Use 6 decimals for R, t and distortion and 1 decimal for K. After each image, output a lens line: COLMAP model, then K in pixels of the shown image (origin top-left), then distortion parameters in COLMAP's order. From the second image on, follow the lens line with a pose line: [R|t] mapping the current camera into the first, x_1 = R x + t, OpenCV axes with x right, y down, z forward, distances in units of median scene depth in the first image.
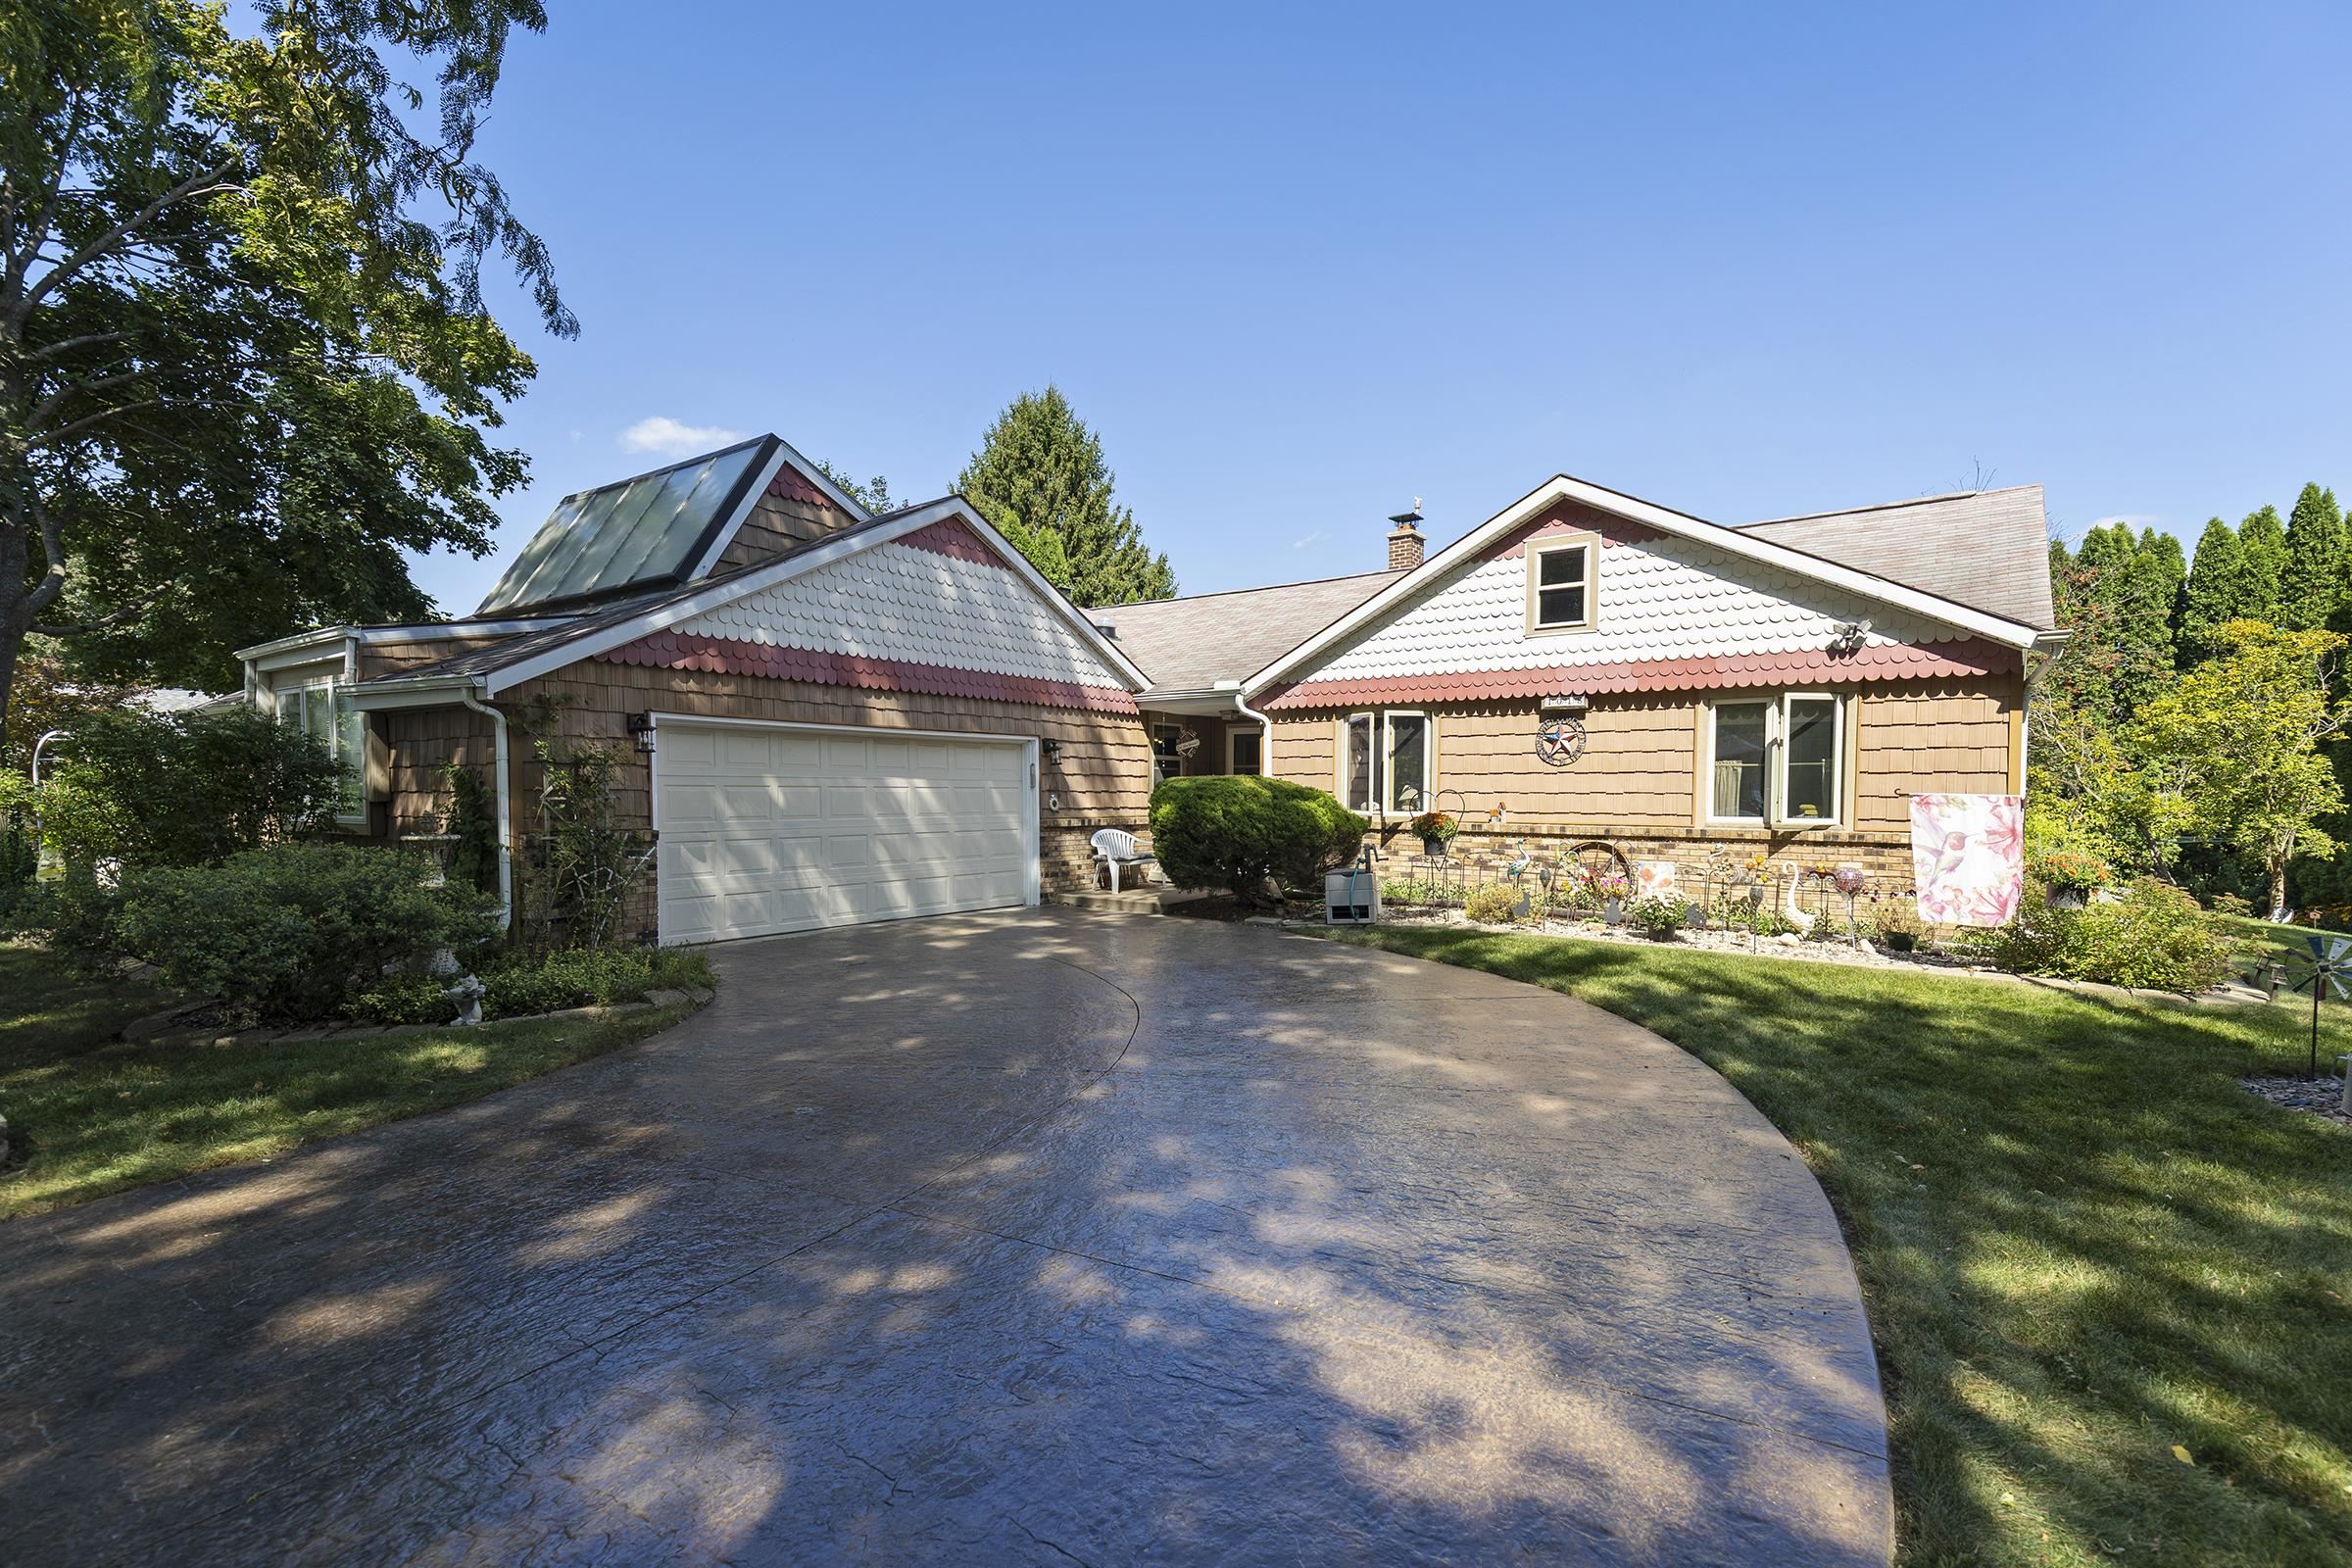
lens RADIAL K [[1083.5, 0, 1176.0], [0, 1083.5, 784.0], [0, 0, 1]] dist [0.001566, -0.000505]
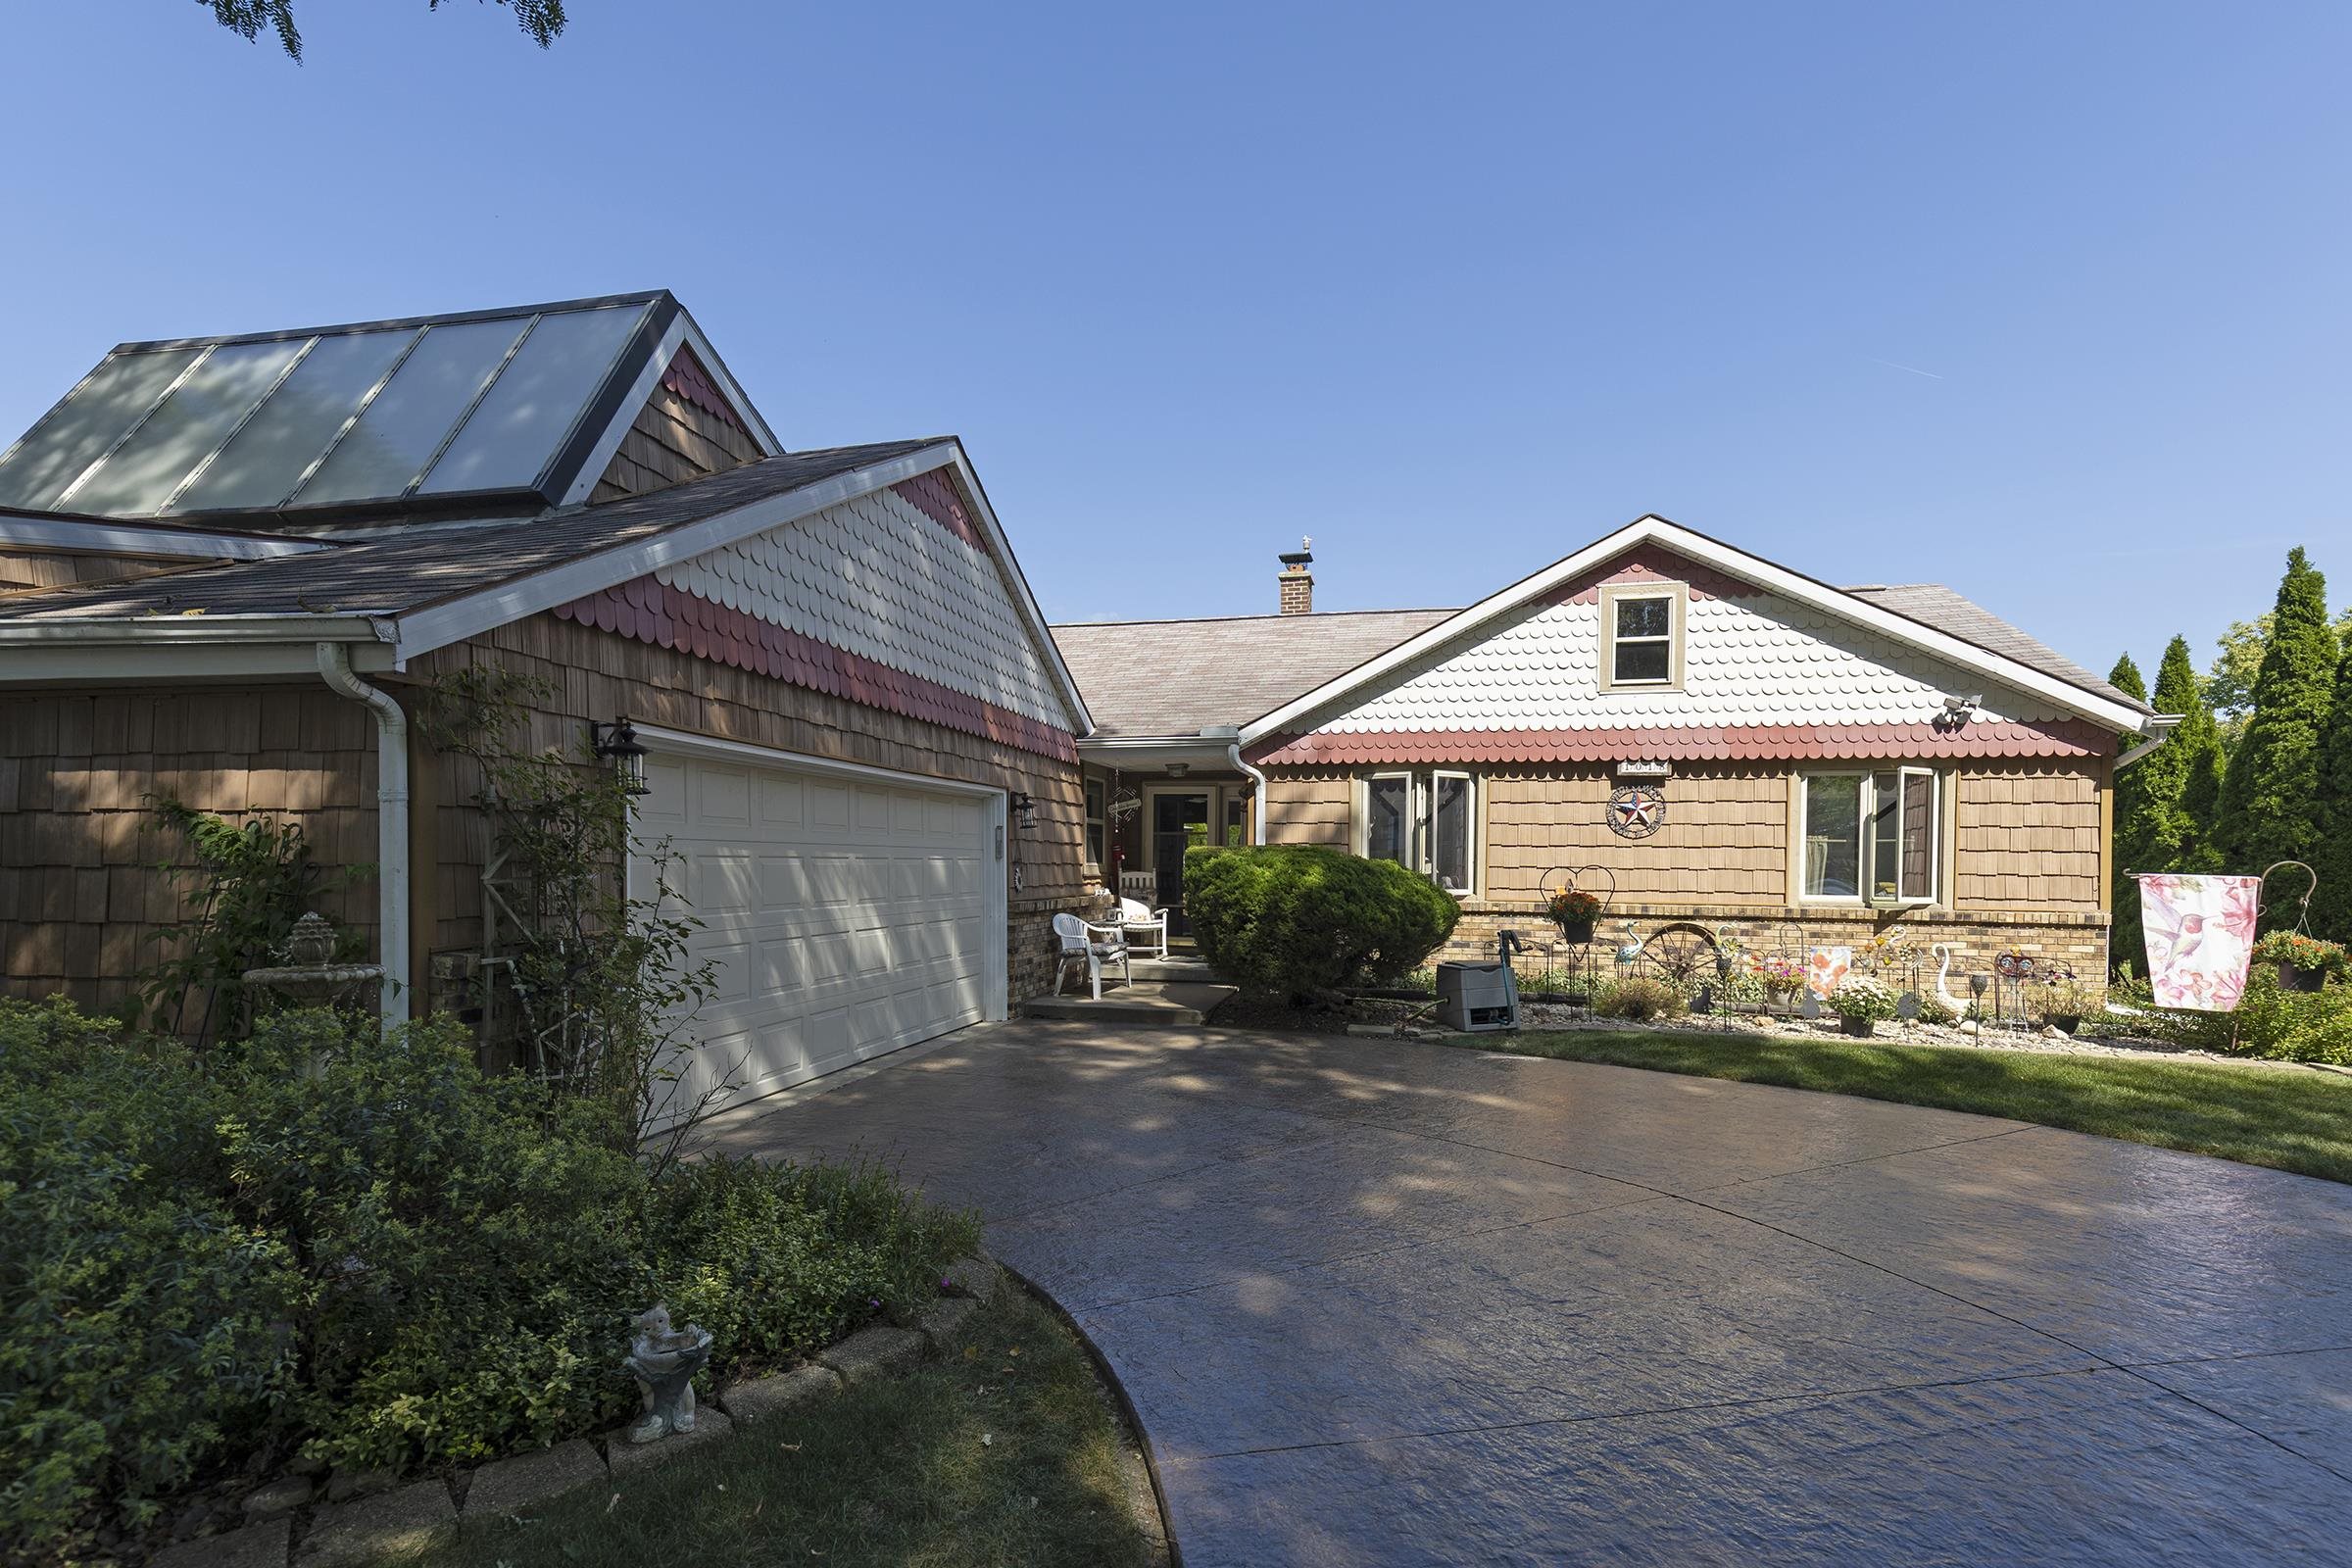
lens RADIAL K [[1105.6, 0, 1175.4], [0, 1105.6, 843.1], [0, 0, 1]] dist [0.014232, -0.000271]
pose [[0.920435, 0.011006, 0.390740, -0.363540], [-0.009020, 0.999935, -0.006918, -0.003104], [-0.390791, 0.002843, 0.920475, 0.307045]]
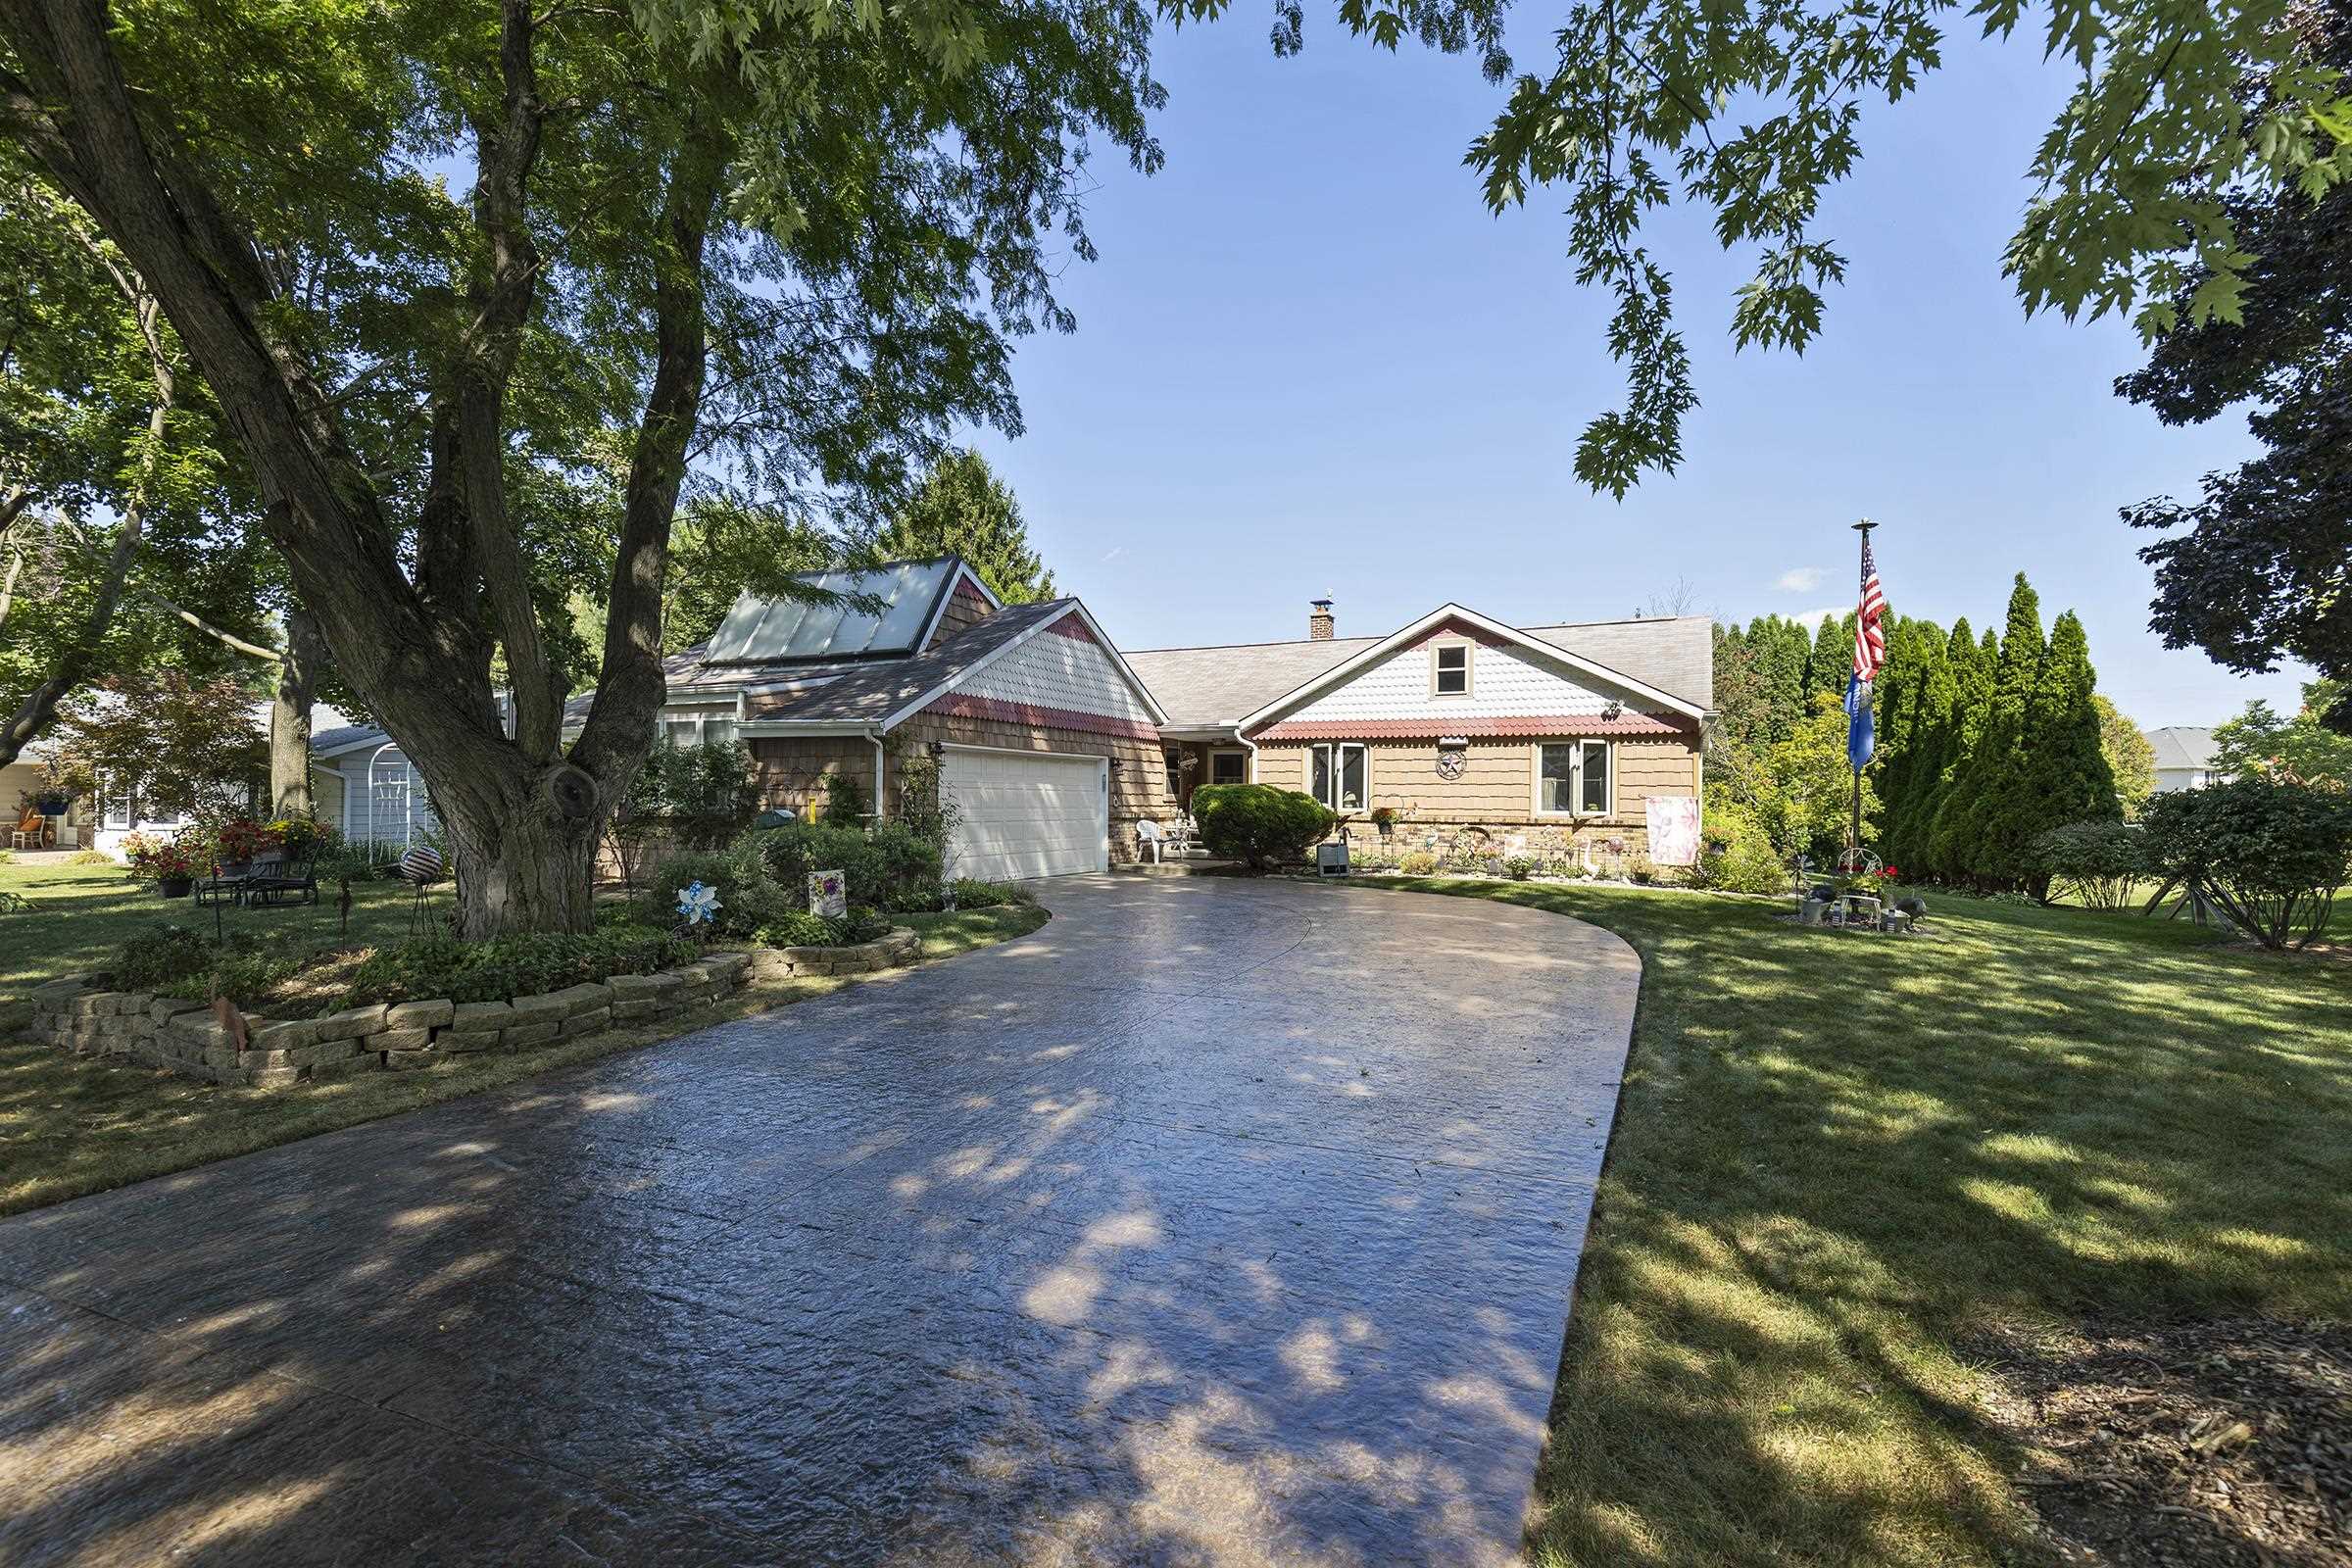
lens RADIAL K [[1068.9, 0, 1164.8], [0, 1068.9, 716.8], [0, 0, 1]] dist [-0.030848, -0.000235]
pose [[0.985800, 0.019671, 0.166770, -0.340505], [-0.008121, 0.997538, -0.069654, 0.004032], [-0.167729, 0.067310, 0.983533, -0.510018]]
